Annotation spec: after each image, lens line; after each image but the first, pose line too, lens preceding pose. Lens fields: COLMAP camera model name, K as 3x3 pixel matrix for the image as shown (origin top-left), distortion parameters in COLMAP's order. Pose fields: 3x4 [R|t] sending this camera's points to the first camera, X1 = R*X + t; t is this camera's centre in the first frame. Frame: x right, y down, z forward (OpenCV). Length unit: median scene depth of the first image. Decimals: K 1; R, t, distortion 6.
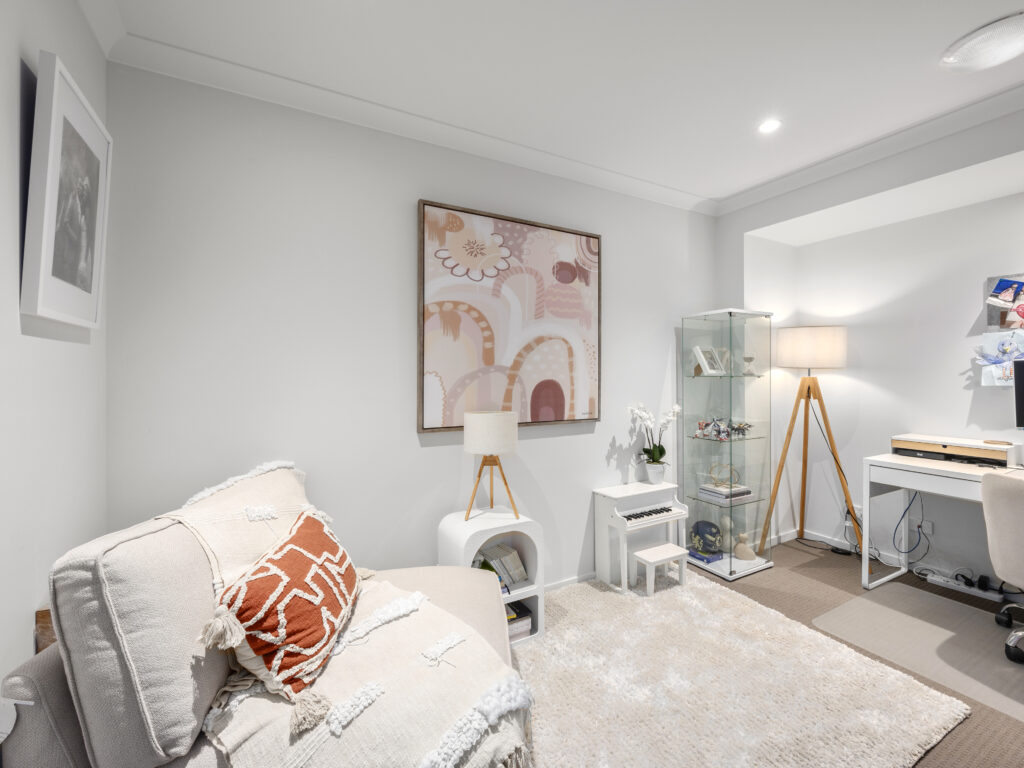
lens RADIAL K [[445.9, 0, 512.6], [0, 445.9, 376.4], [0, 0, 1]] dist [0.000125, -0.000454]
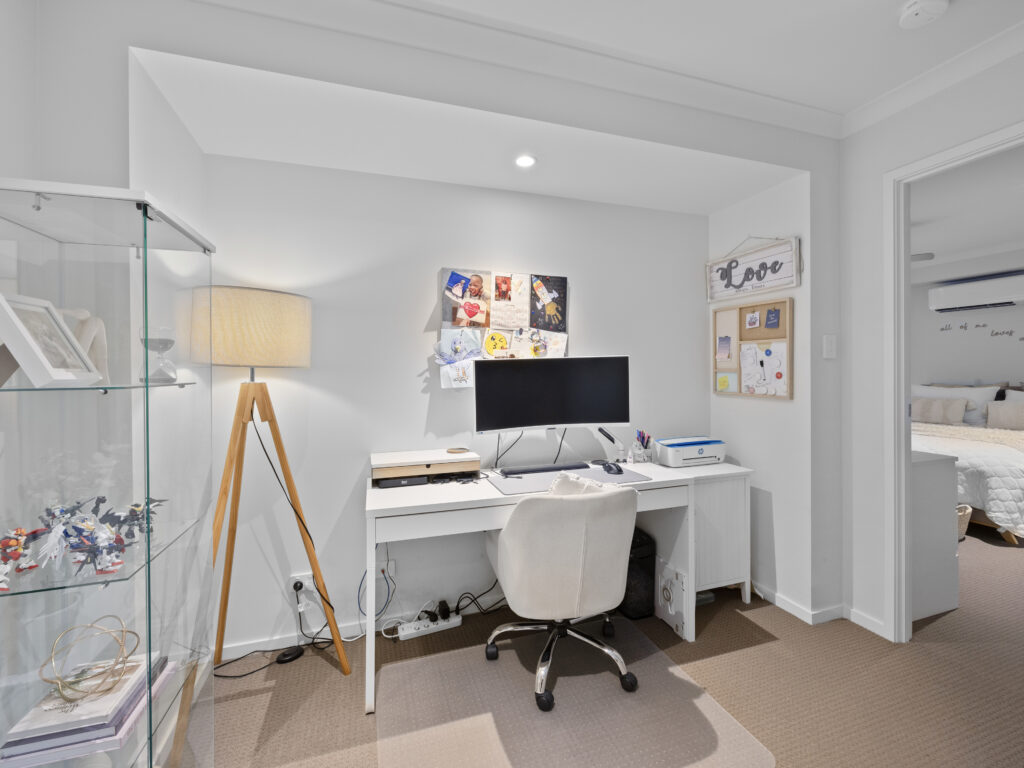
lens RADIAL K [[445.9, 0, 513.8], [0, 445.9, 374.7], [0, 0, 1]] dist [0.000125, -0.000454]
pose [[0.180501, -0.007317, 0.983548, 0.206662], [0.012673, 0.999907, 0.005112, -0.008627], [-0.983493, 0.011542, 0.180577, 0.687199]]
